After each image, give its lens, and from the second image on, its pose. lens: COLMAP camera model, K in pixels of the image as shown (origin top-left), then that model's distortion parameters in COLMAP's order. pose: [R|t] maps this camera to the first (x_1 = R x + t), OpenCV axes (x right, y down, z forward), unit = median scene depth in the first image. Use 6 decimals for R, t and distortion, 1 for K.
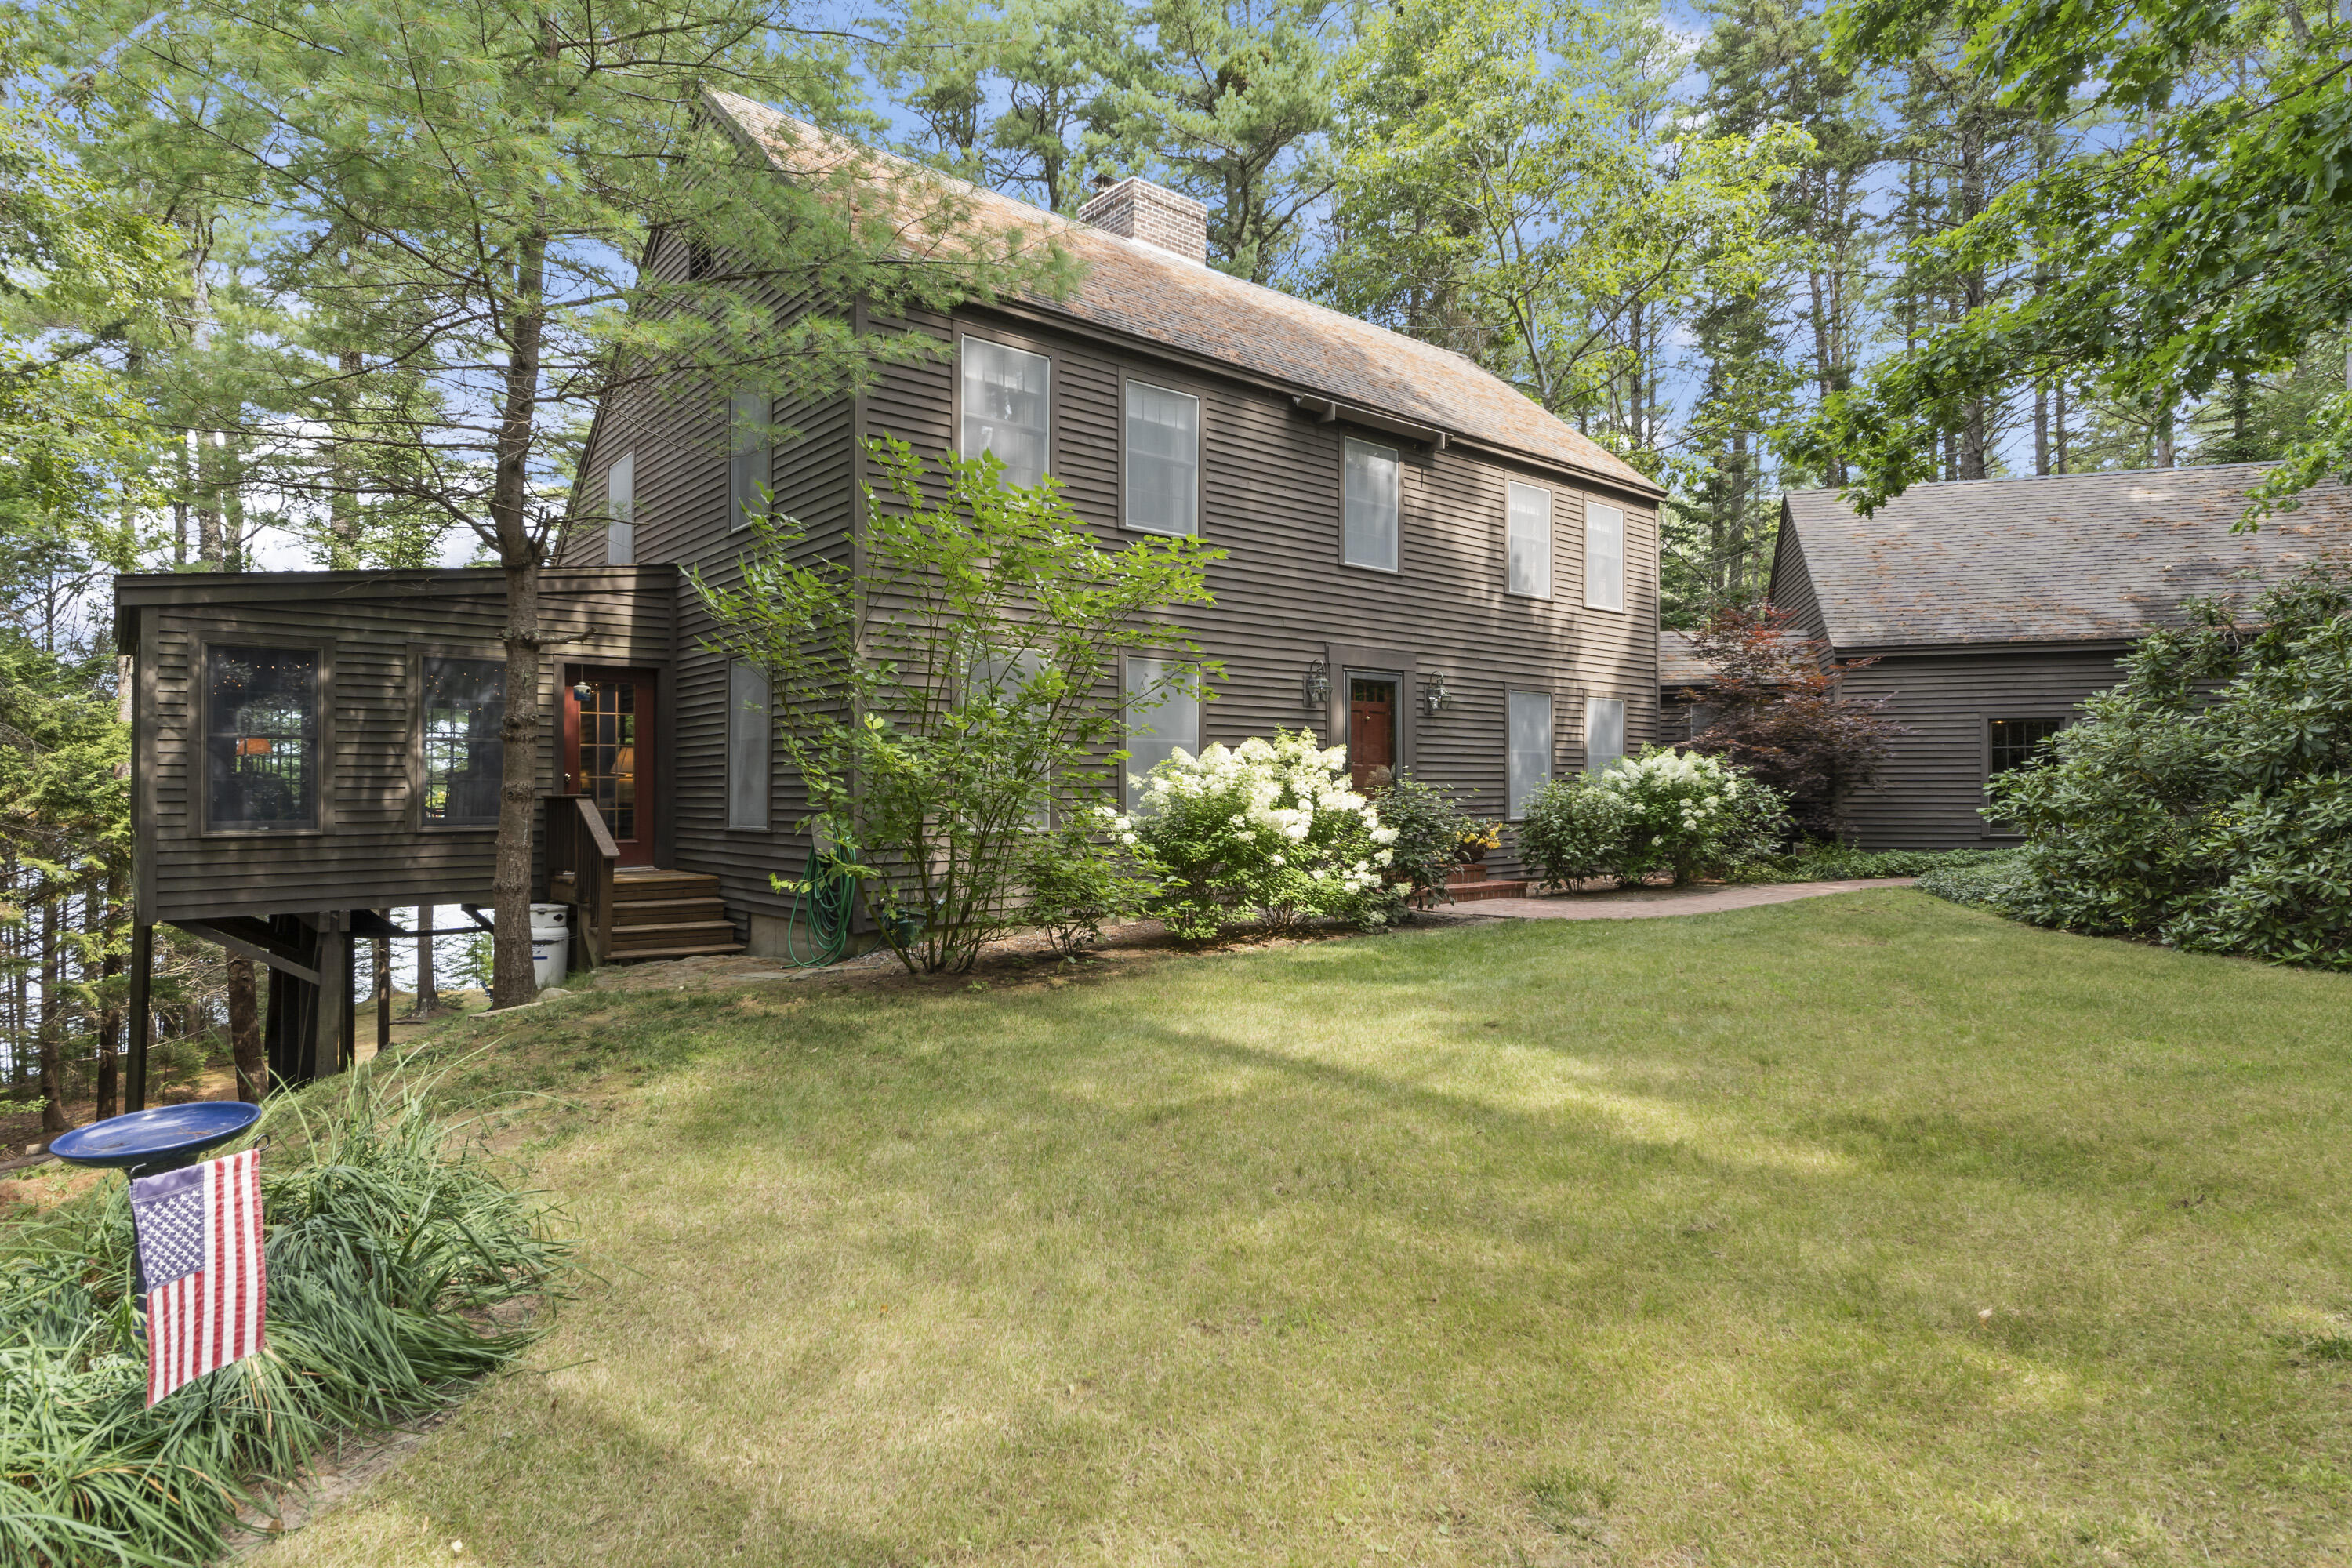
lens RADIAL K [[1284.1, 0, 1176.0], [0, 1284.1, 784.0], [0, 0, 1]] dist [0.000728, -0.000144]
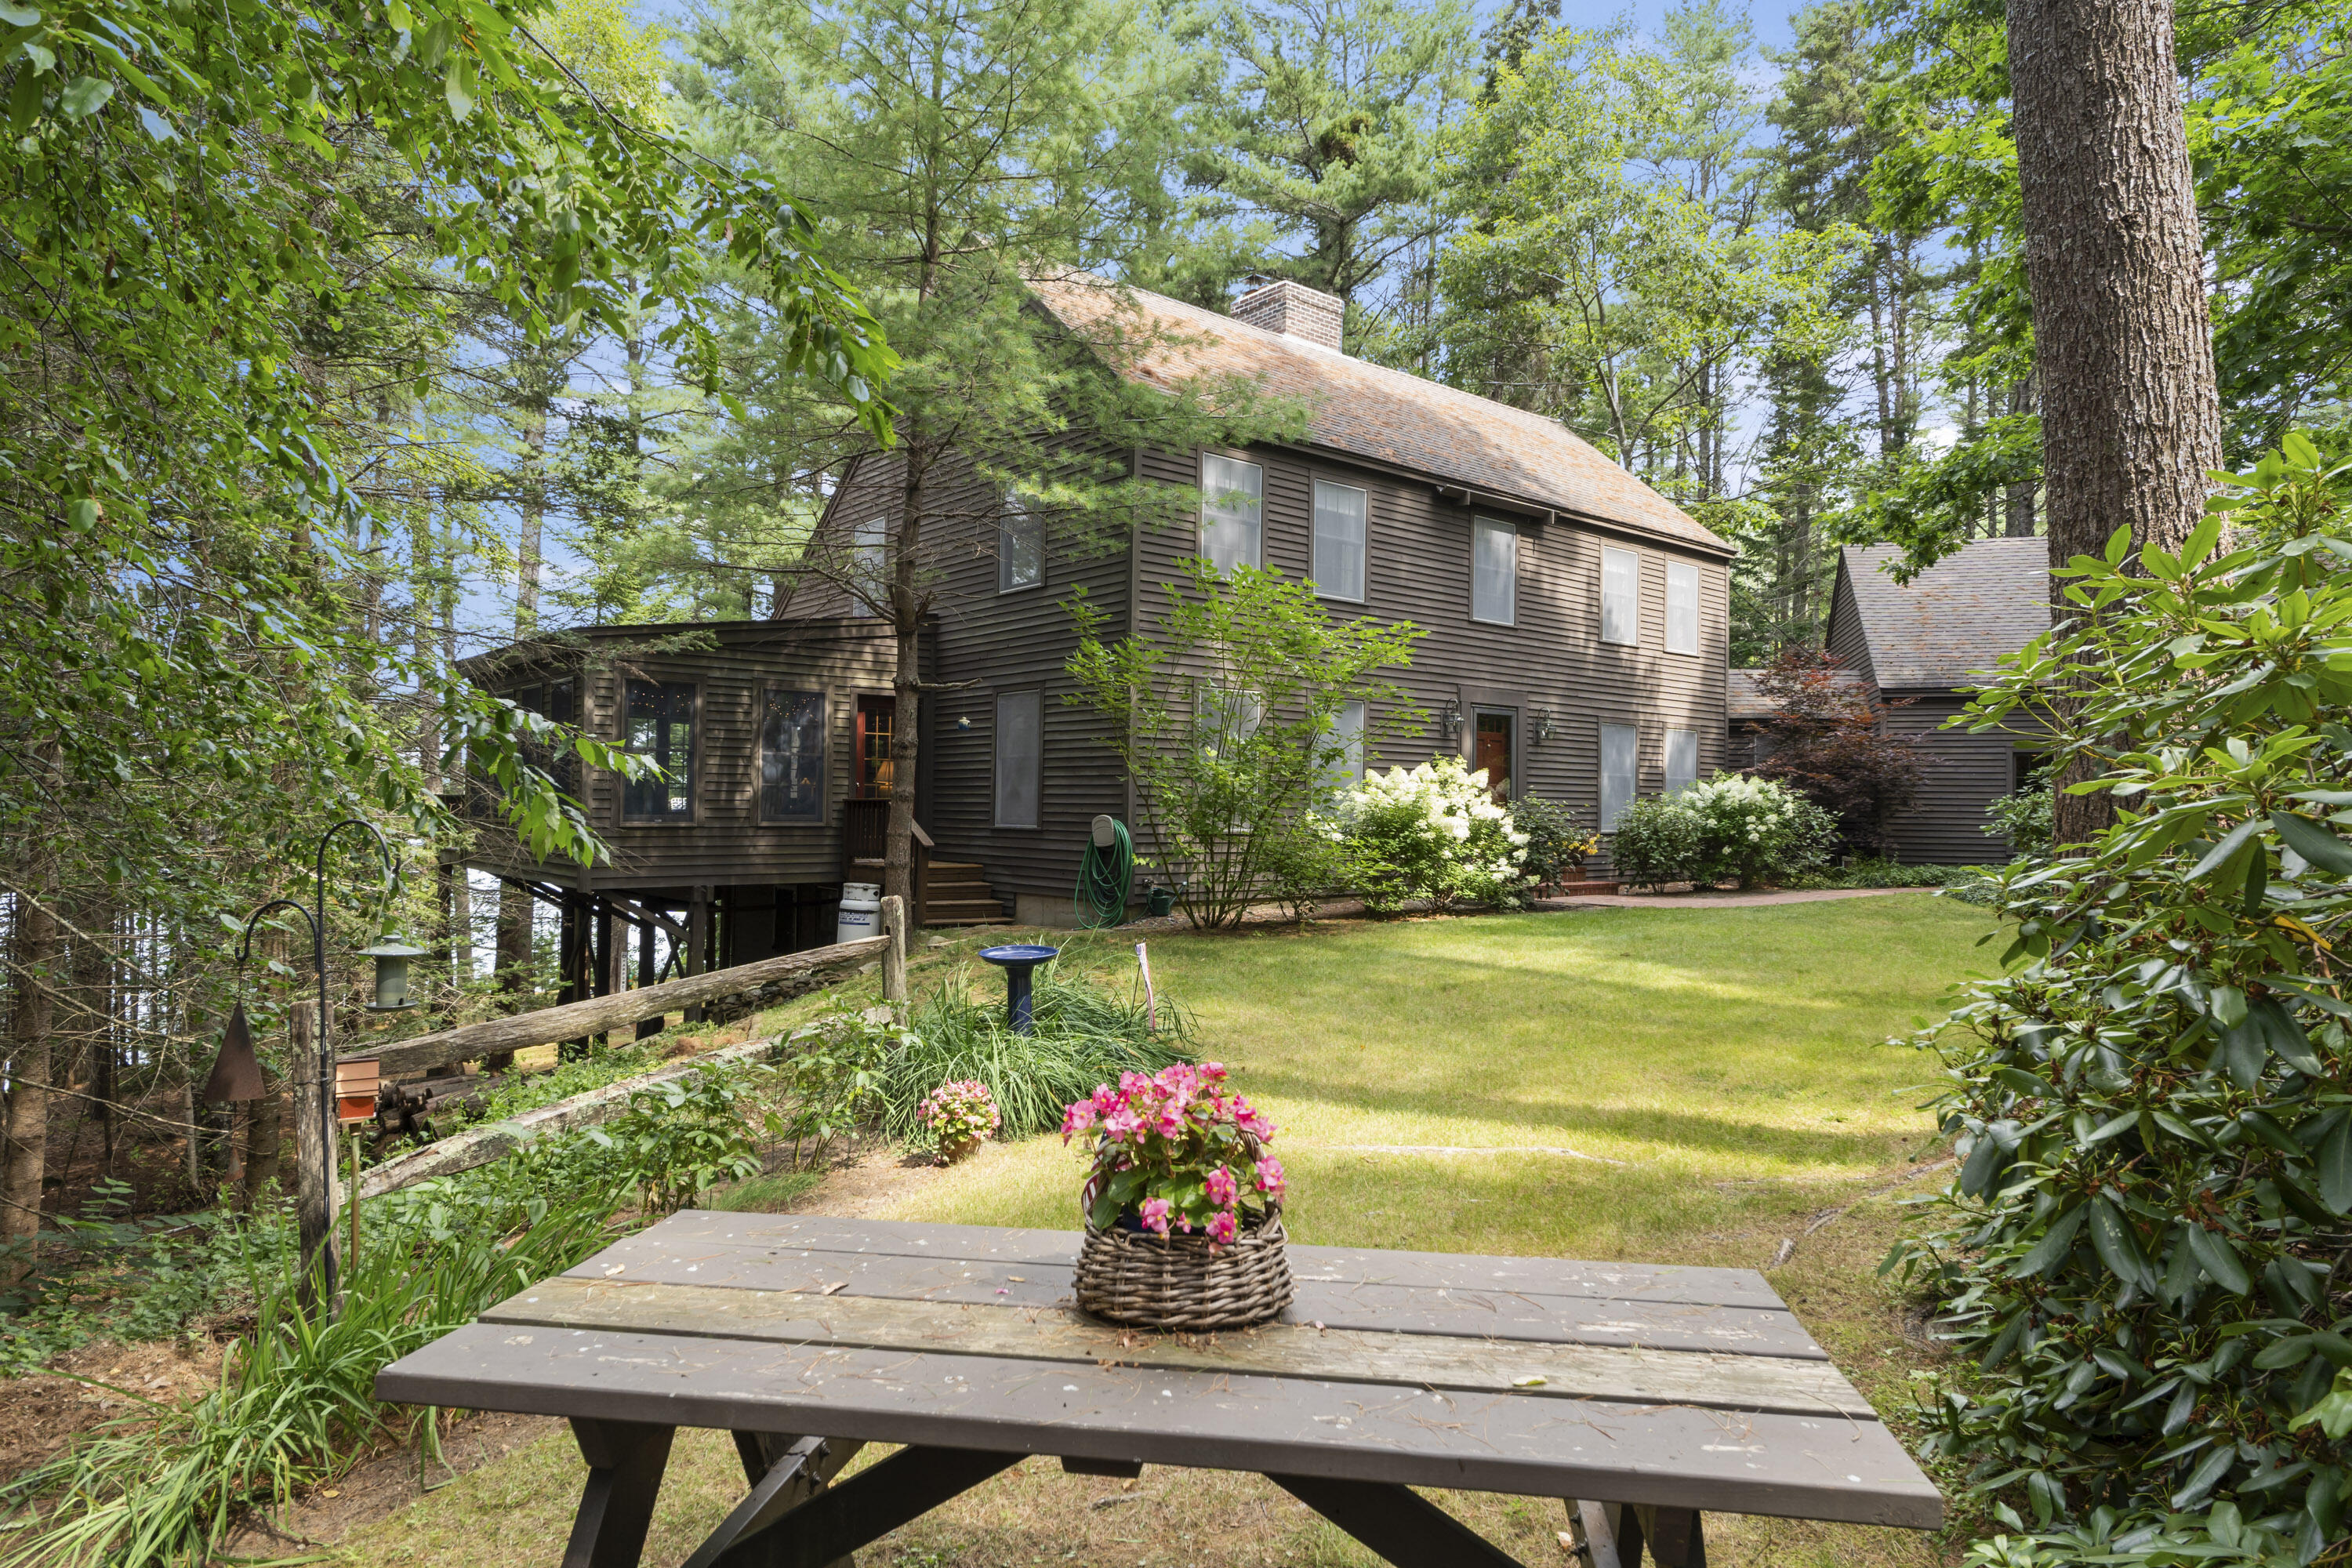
lens RADIAL K [[1412.7, 0, 1176.0], [0, 1412.7, 784.0], [0, 0, 1]] dist [0.002123, 0.000635]
pose [[0.999863, 0.015320, -0.006207, -0.162138], [-0.015389, 0.999818, -0.011271, 0.005359], [0.006033, 0.011365, 0.999917, -0.397822]]
